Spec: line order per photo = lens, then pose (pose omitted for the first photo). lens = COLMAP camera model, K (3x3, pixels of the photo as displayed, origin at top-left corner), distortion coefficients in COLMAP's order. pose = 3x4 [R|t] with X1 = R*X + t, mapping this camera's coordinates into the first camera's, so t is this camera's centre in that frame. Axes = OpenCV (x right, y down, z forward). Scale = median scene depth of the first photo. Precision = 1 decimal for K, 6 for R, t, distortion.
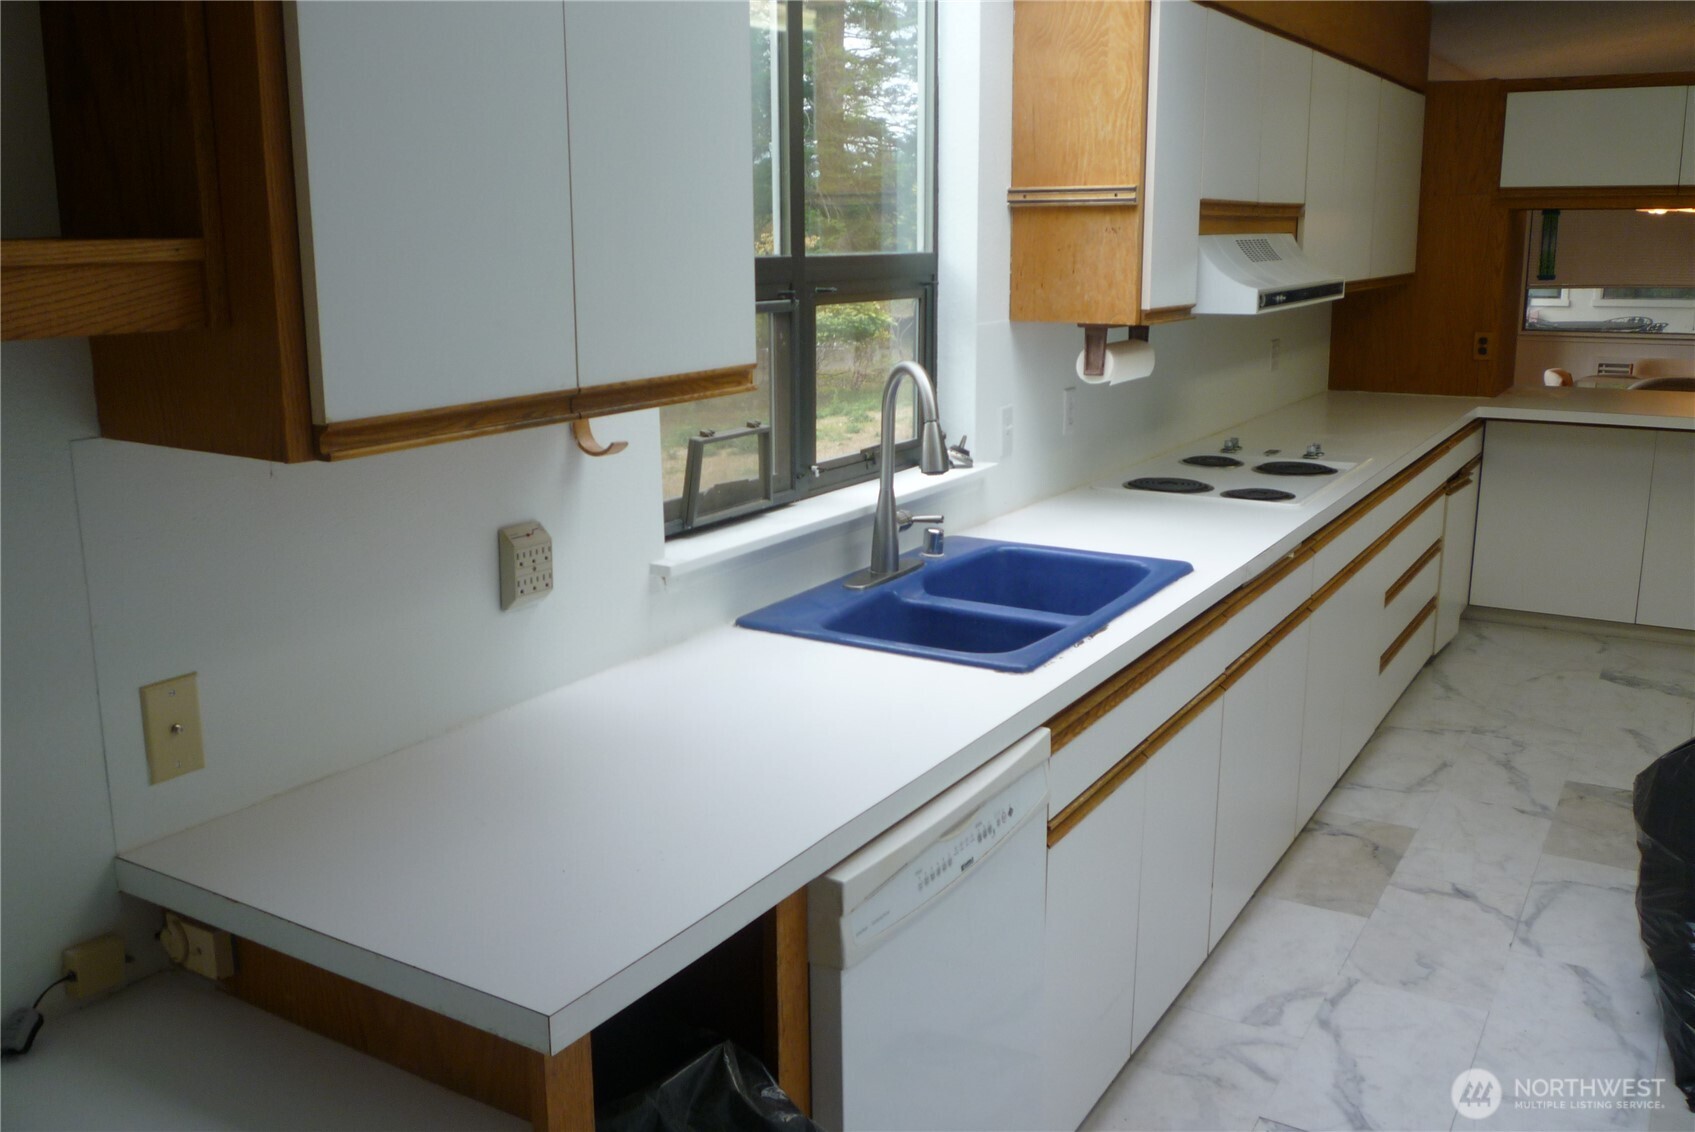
lens RADIAL K [[1509.4, 0, 841.6], [0, 1509.4, 568.0], [0, 0, 1]] dist [-0.039157, 0.022023]
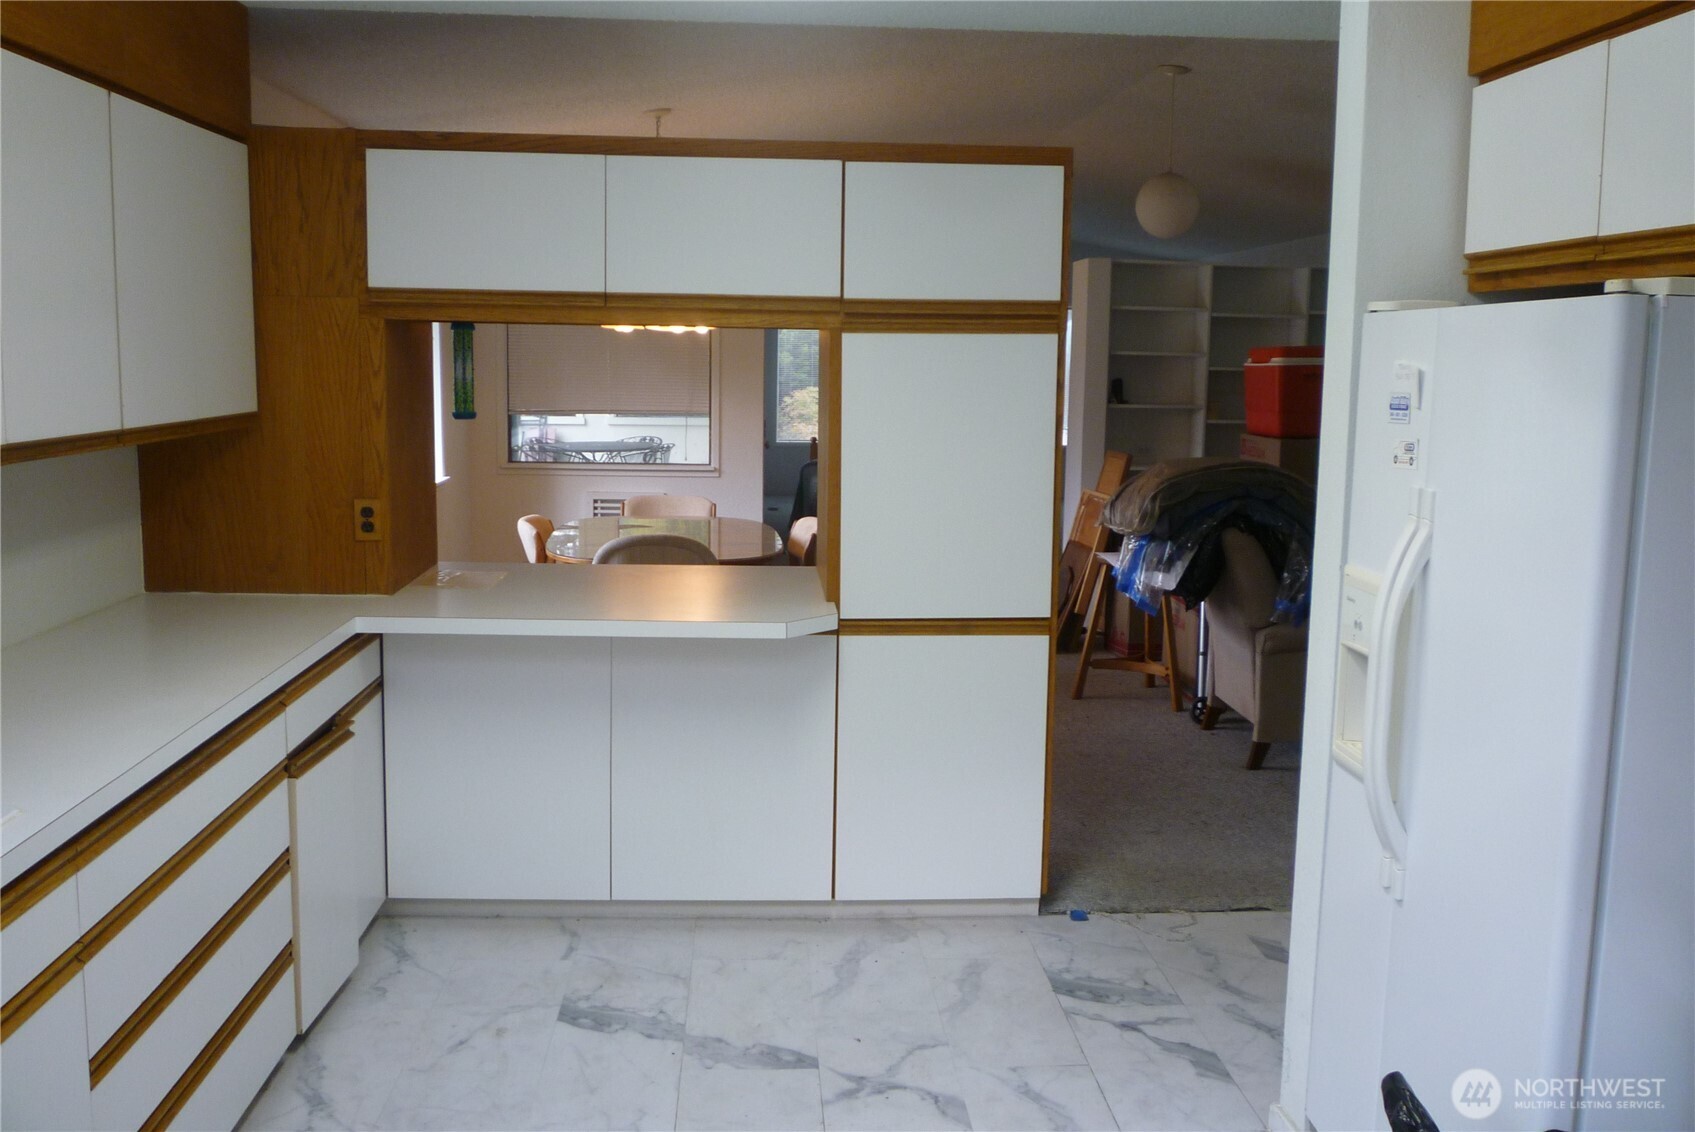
lens RADIAL K [[1509.4, 0, 848.5], [0, 1509.4, 561.1], [0, 0, 1]] dist [-0.039157, 0.022023]
pose [[0.827817, -0.053313, 0.558459, 0.233644], [0.094746, 0.994461, -0.045509, -0.080244], [-0.552939, 0.090585, 0.828283, 0.330689]]
